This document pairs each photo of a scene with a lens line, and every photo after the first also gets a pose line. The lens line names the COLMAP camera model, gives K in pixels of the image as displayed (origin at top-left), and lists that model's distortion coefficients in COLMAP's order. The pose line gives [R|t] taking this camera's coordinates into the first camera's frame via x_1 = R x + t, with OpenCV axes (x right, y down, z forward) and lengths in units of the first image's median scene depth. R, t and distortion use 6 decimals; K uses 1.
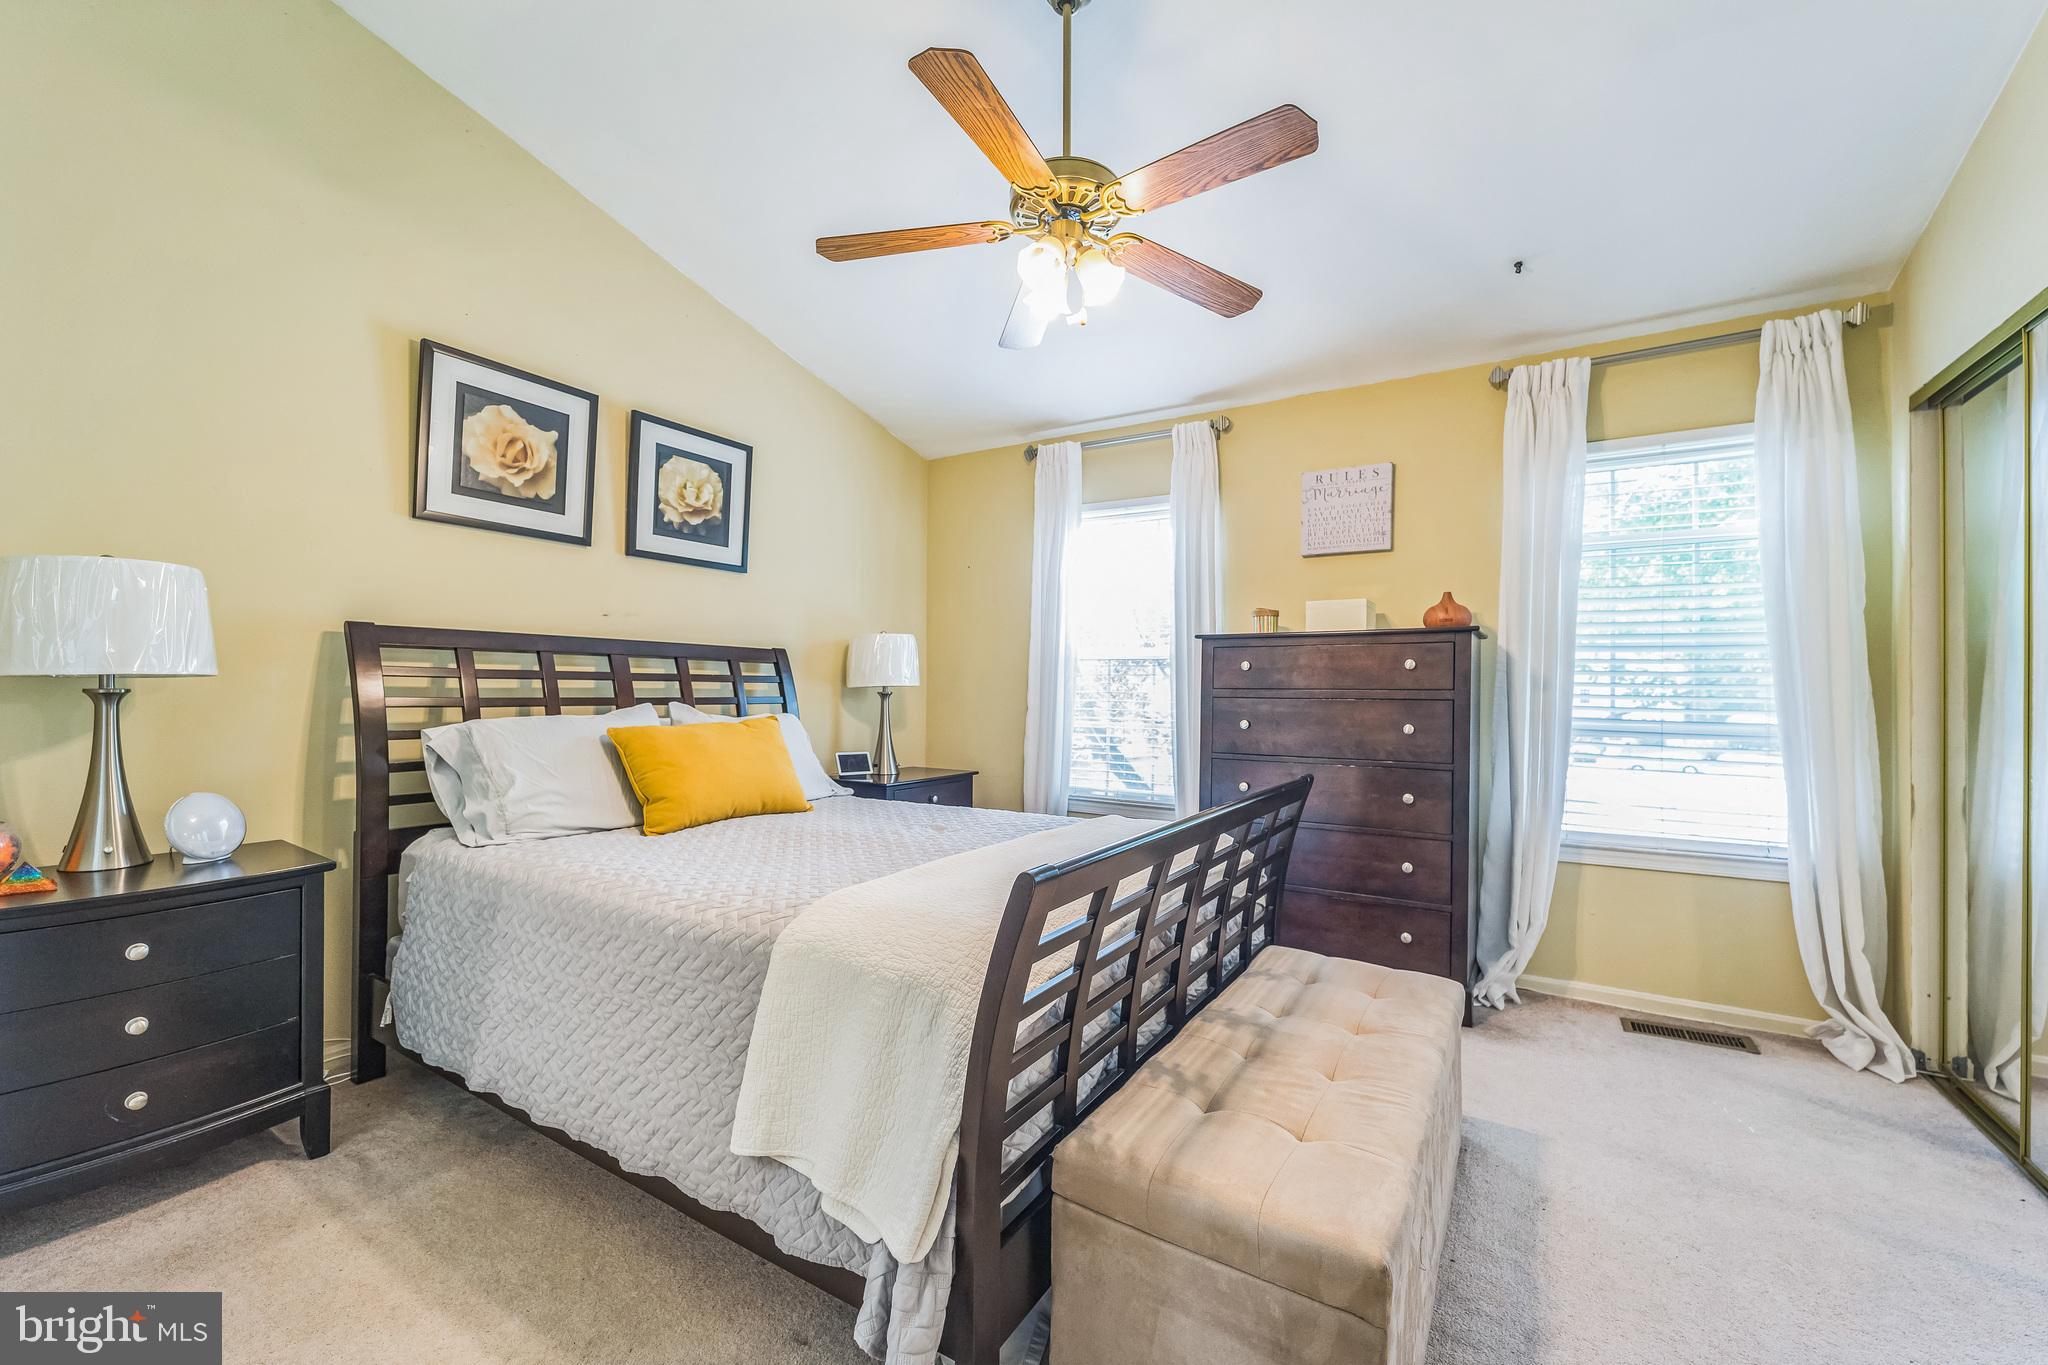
lens RADIAL K [[818.2, 0, 1024.8], [0, 818.2, 690.4], [0, 0, 1]] dist [0.000919, -0.000503]
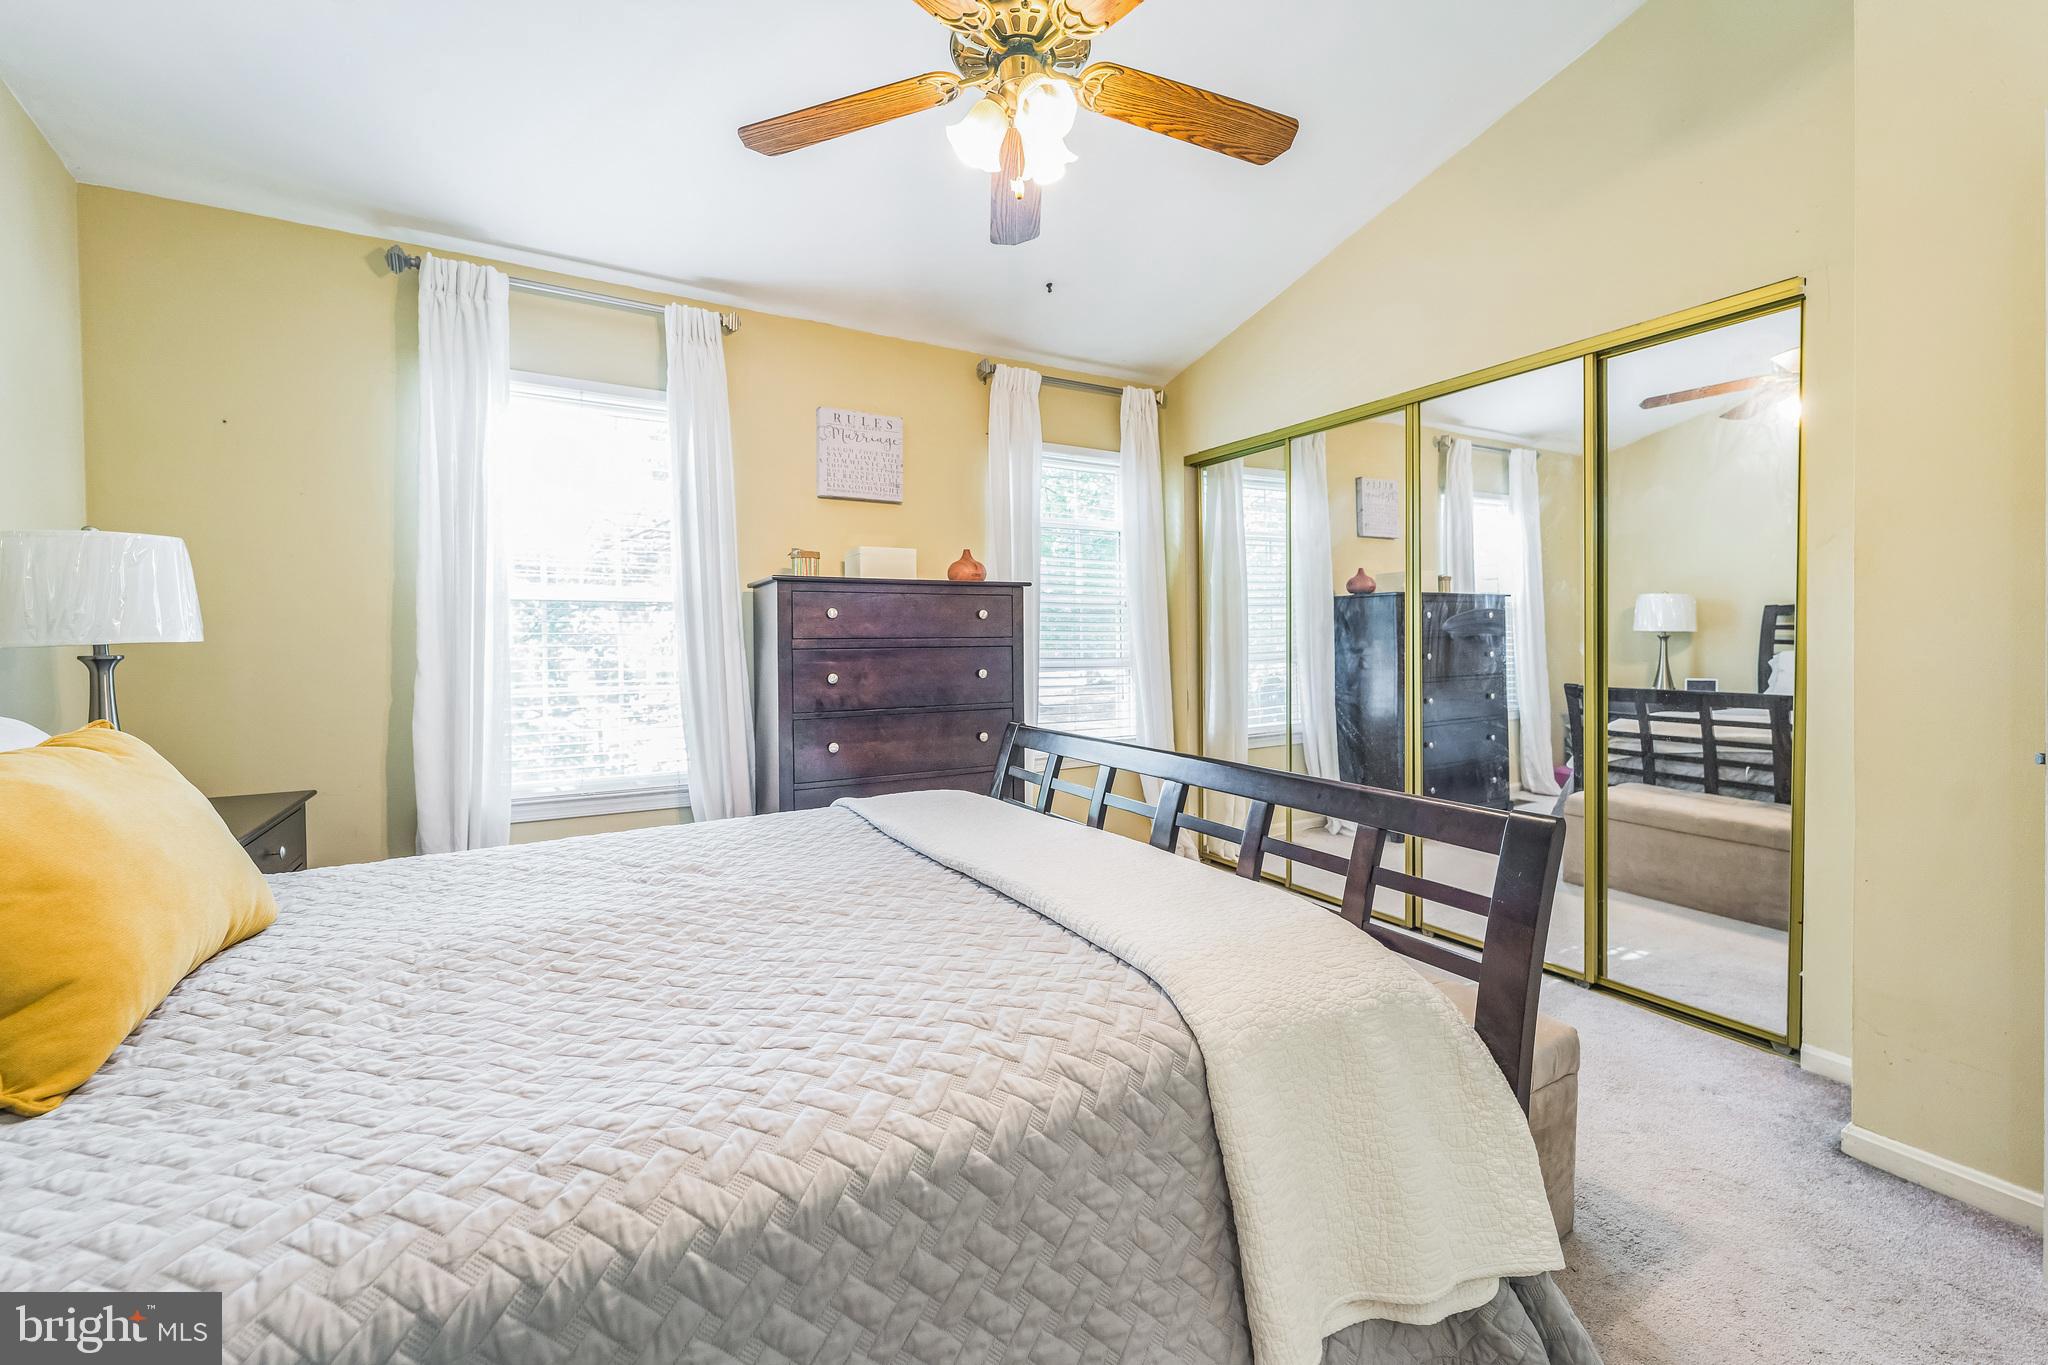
lens RADIAL K [[819.7, 0, 1019.7], [0, 819.7, 647.5], [0, 0, 1]] dist [0.001611, -0.000195]
pose [[0.475911, -0.025632, 0.879120, -0.425707], [0.008508, 0.999663, 0.024541, -0.012967], [-0.879452, -0.004200, 0.475969, 0.392721]]
